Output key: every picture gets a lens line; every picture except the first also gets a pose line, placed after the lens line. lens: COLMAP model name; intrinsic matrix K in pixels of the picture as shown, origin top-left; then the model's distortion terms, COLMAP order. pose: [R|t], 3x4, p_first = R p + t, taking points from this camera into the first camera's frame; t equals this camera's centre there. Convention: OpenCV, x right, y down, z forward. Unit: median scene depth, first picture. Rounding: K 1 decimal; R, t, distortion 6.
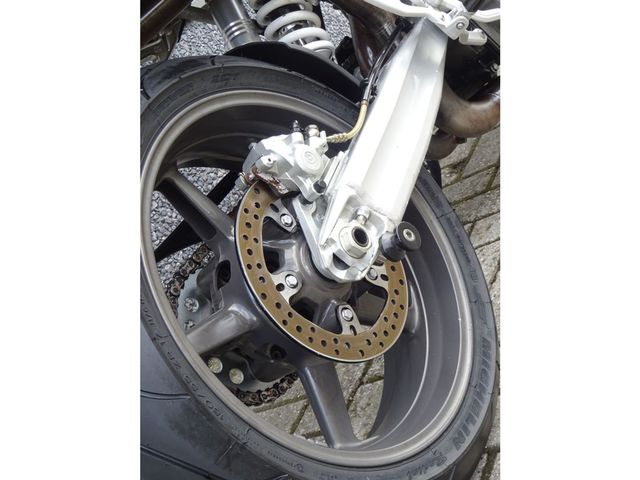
lens RADIAL K [[1142.6, 0, 321.0], [0, 1142.6, 239.9], [0, 0, 1]] dist [0.004095, 0.000000]
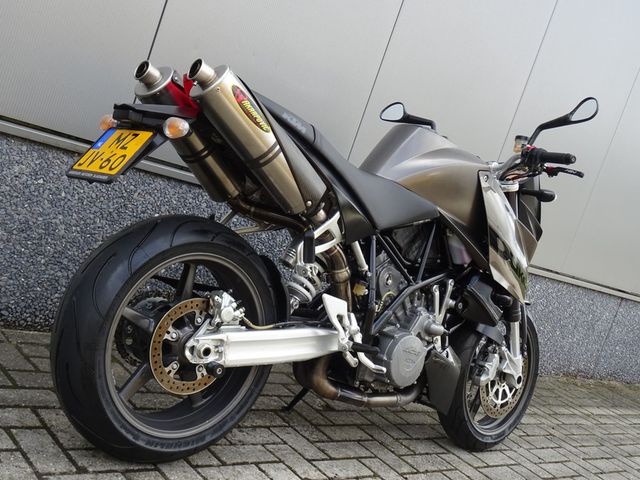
lens RADIAL K [[762.8, 0, 320.0], [0, 762.8, 238.2], [0, 0, 1]] dist [0.020337, 0.000000]
pose [[0.522922, 0.846429, -0.100555, 0.106255], [-0.848949, 0.506606, -0.150454, -0.074455], [-0.076406, 0.164041, 0.983490, -0.496018]]
